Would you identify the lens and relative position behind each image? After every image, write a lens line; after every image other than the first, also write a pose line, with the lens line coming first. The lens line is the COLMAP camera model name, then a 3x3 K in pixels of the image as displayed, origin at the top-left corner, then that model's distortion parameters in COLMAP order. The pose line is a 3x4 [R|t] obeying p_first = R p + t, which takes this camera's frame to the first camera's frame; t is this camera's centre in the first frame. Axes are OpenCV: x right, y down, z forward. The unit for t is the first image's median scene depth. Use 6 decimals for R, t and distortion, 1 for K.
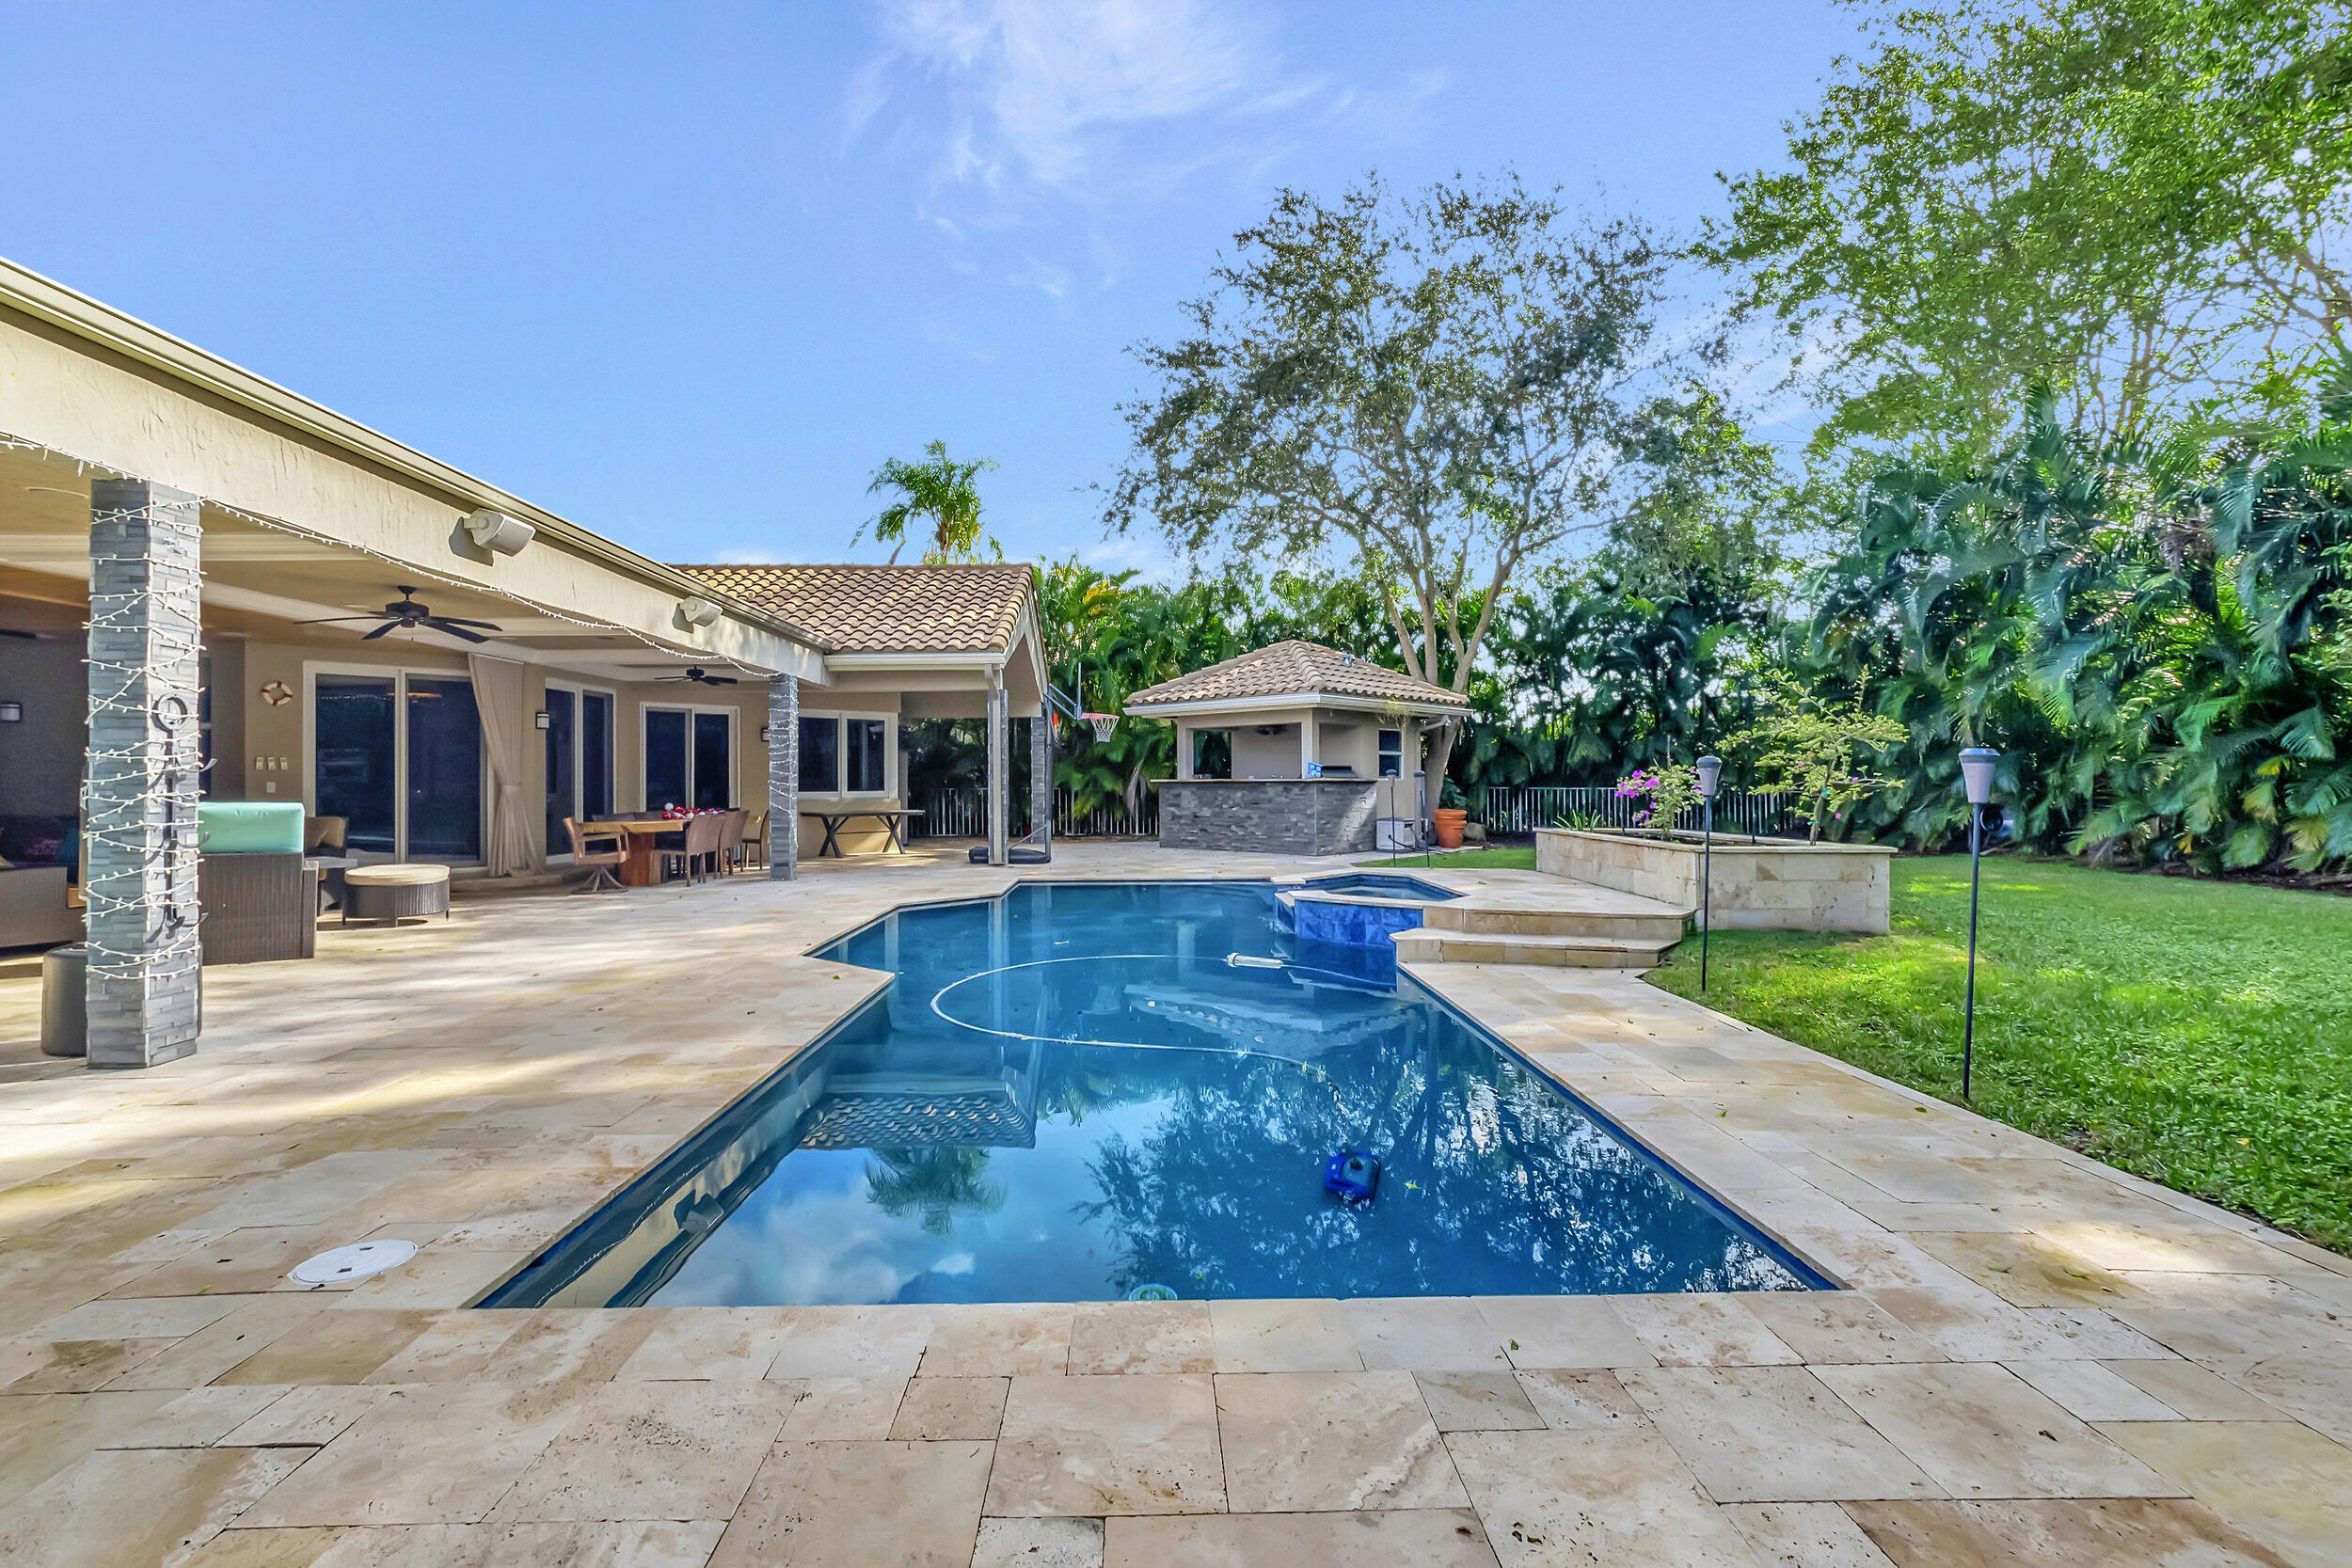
lens RADIAL K [[1043.7, 0, 1169.1], [0, 1043.7, 781.0], [0, 0, 1]] dist [-0.002846, -0.000882]
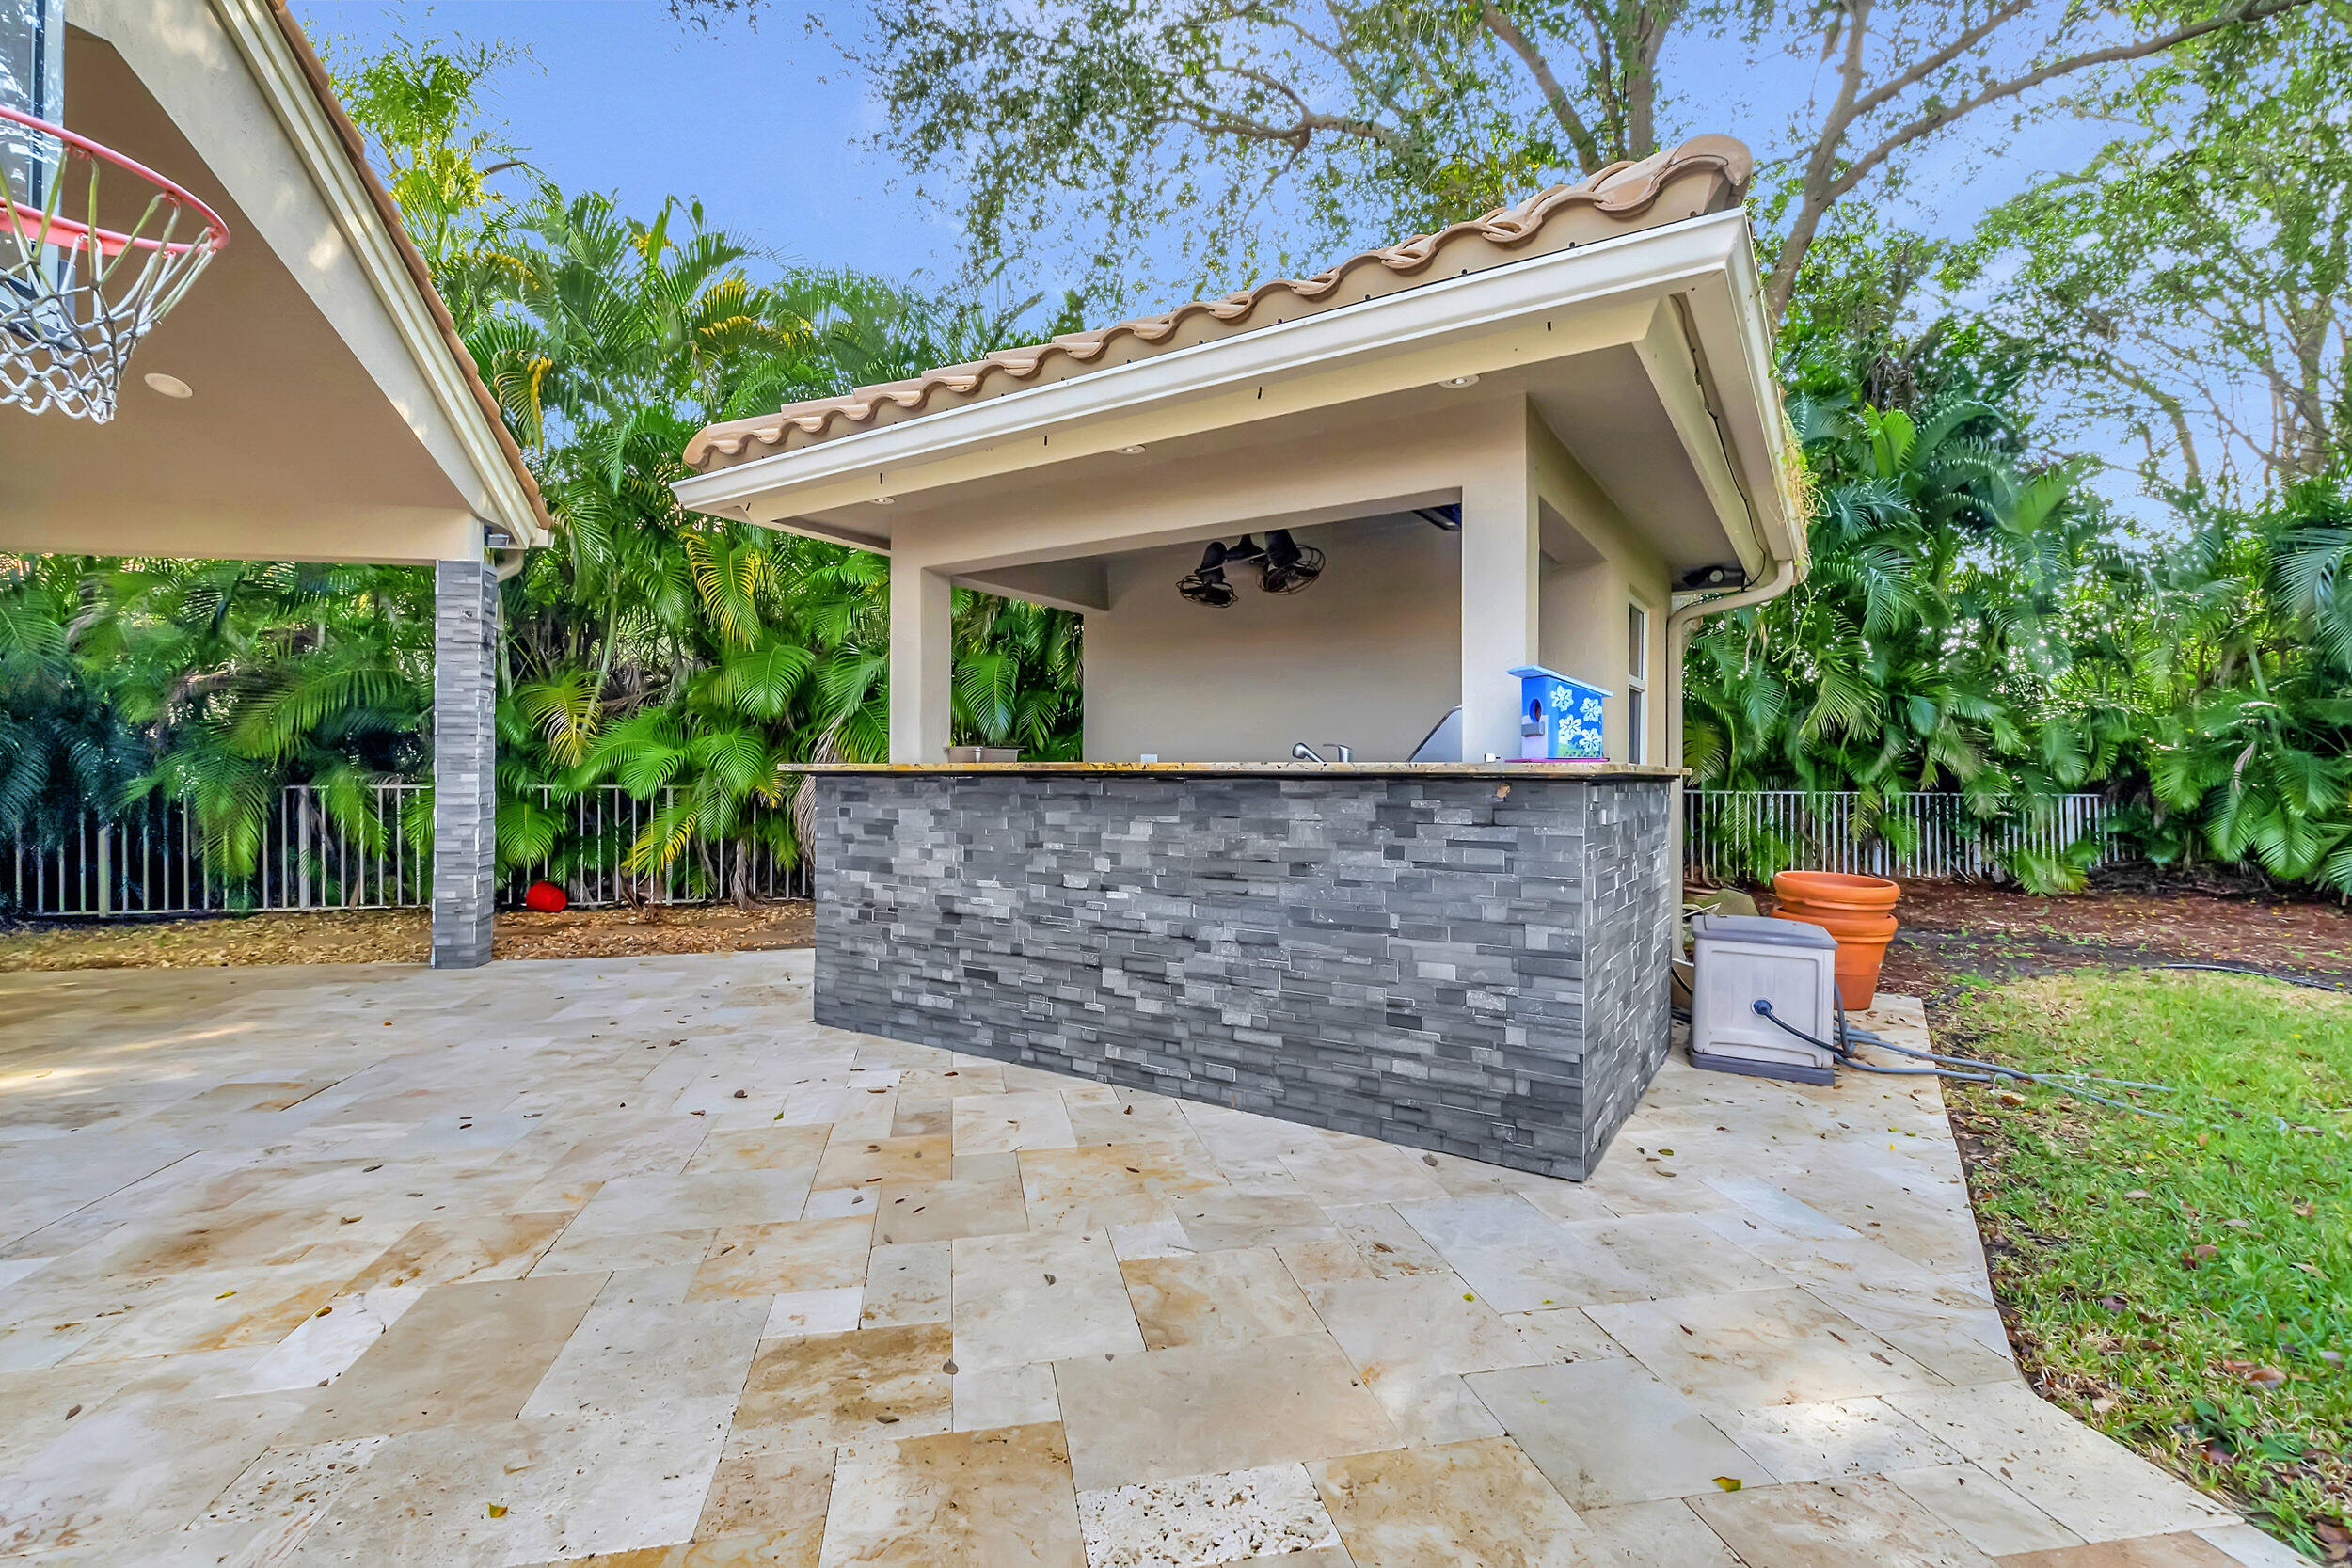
lens RADIAL K [[1043.7, 0, 1176.8], [0, 1043.7, 772.5], [0, 0, 1]] dist [-0.002846, -0.000882]
pose [[0.982065, 0.007665, 0.188384, 0.030390], [-0.008965, 0.999942, 0.006049, -0.001028], [-0.188327, -0.007630, 0.982077, 0.741039]]
